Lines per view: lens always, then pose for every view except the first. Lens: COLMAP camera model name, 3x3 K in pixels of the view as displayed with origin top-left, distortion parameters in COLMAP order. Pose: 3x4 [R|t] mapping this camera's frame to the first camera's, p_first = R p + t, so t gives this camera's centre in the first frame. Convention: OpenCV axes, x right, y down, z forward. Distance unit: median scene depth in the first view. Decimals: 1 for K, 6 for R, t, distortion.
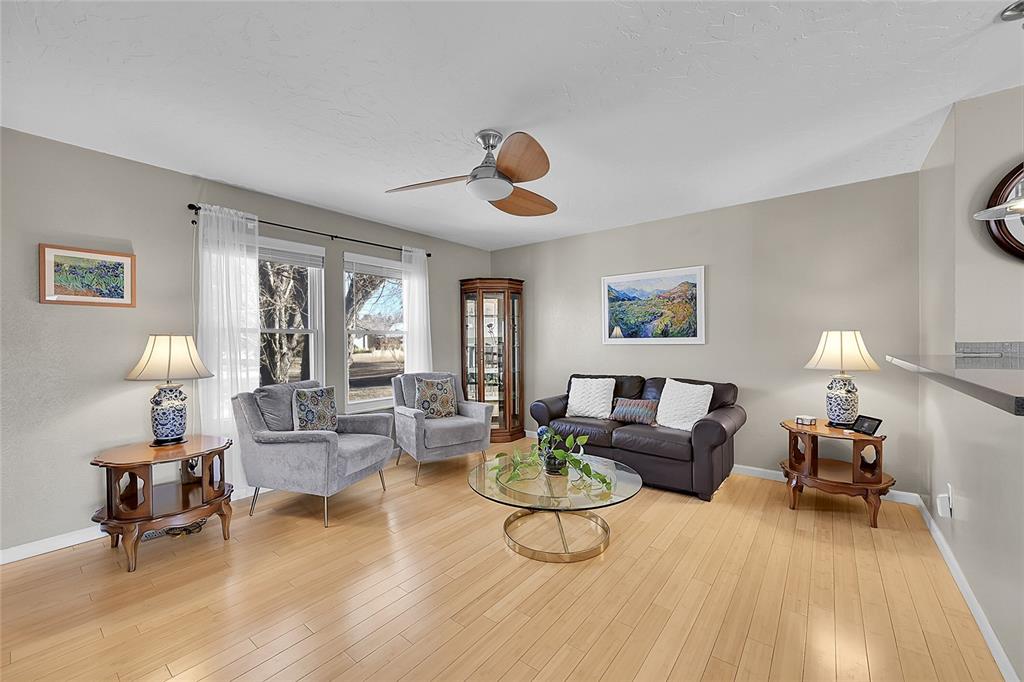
lens RADIAL K [[404.1, 0, 515.9], [0, 404.1, 344.2], [0, 0, 1]] dist [-0.003034, 0.000024]
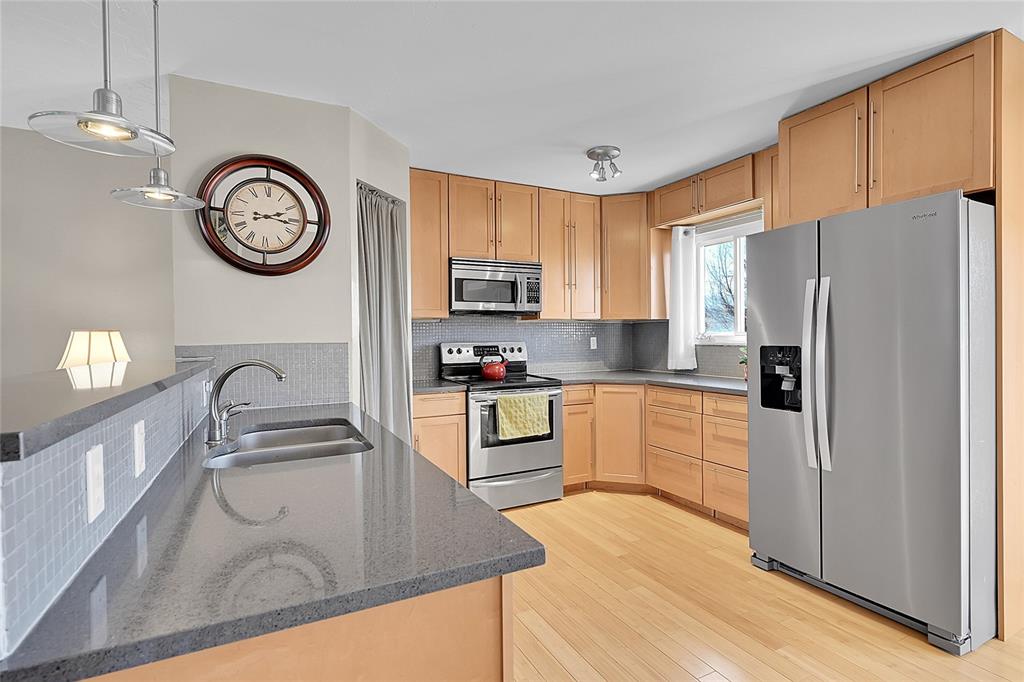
lens RADIAL K [[498.2, 0, 517.2], [0, 498.2, 342.3], [0, 0, 1]] dist [-0.006428, -0.002849]
pose [[0.422872, -0.009652, 0.906138, 0.218833], [0.015074, 0.999880, 0.003616, -0.002483], [-0.906064, 0.012130, 0.422967, -0.075200]]
